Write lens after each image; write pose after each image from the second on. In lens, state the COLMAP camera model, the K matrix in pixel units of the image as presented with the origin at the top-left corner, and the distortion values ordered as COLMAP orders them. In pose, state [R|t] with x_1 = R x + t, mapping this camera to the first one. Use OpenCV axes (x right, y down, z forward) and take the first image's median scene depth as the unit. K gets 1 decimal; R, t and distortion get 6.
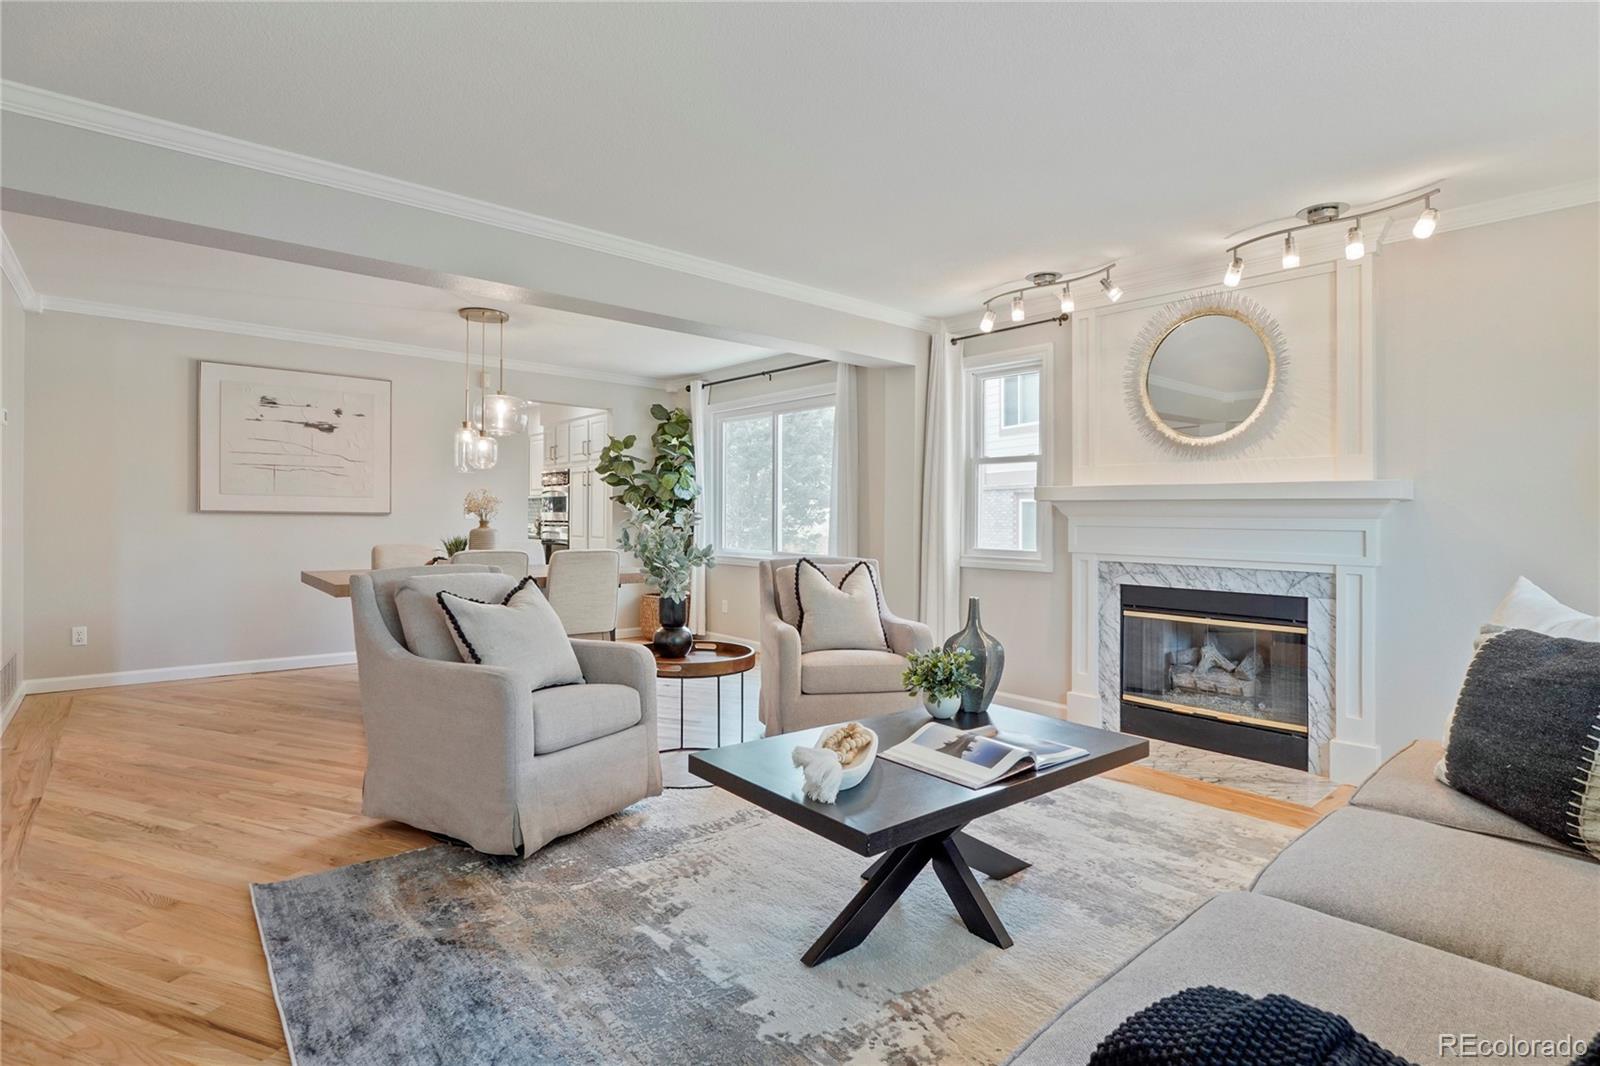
lens RADIAL K [[777.1, 0, 774.5], [0, 777.1, 522.8], [0, 0, 1]] dist [-0.012419, 0.007161]
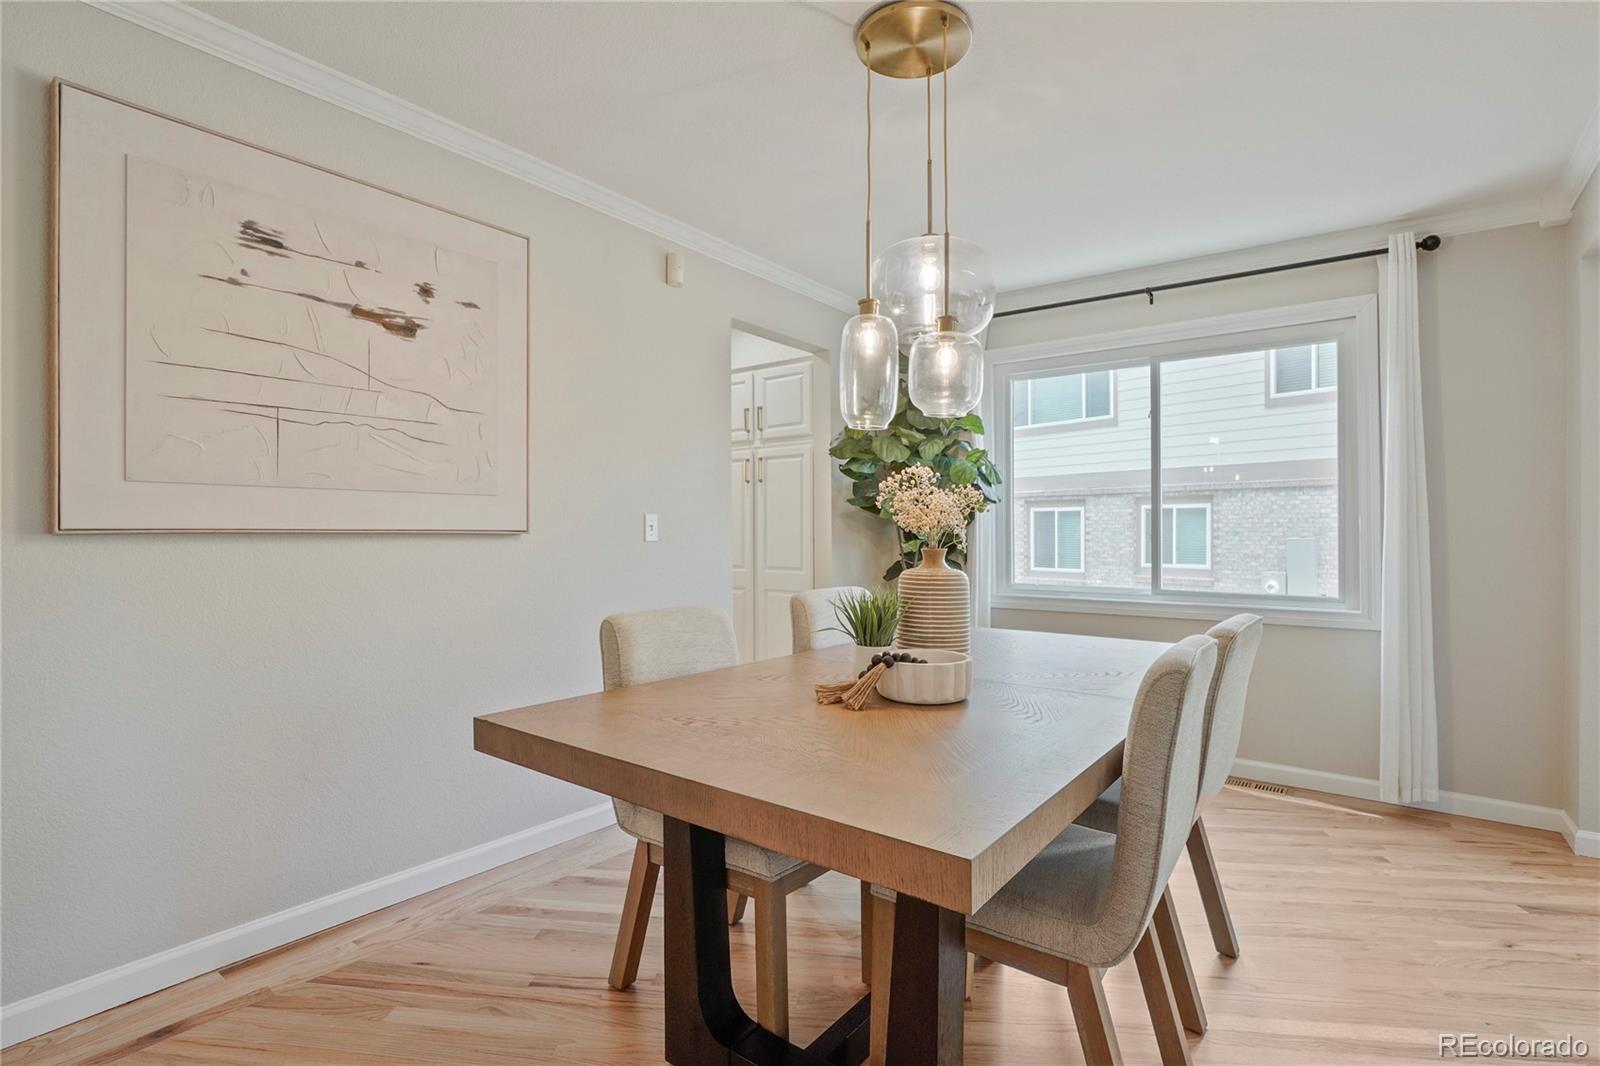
lens RADIAL K [[777.1, 0, 804.3], [0, 777.1, 528.3], [0, 0, 1]] dist [-0.012419, 0.007161]
pose [[0.974944, -0.008018, 0.222305, -0.474802], [0.009988, 0.999920, -0.007738, -0.009793], [-0.222225, 0.009764, 0.974946, 0.567996]]
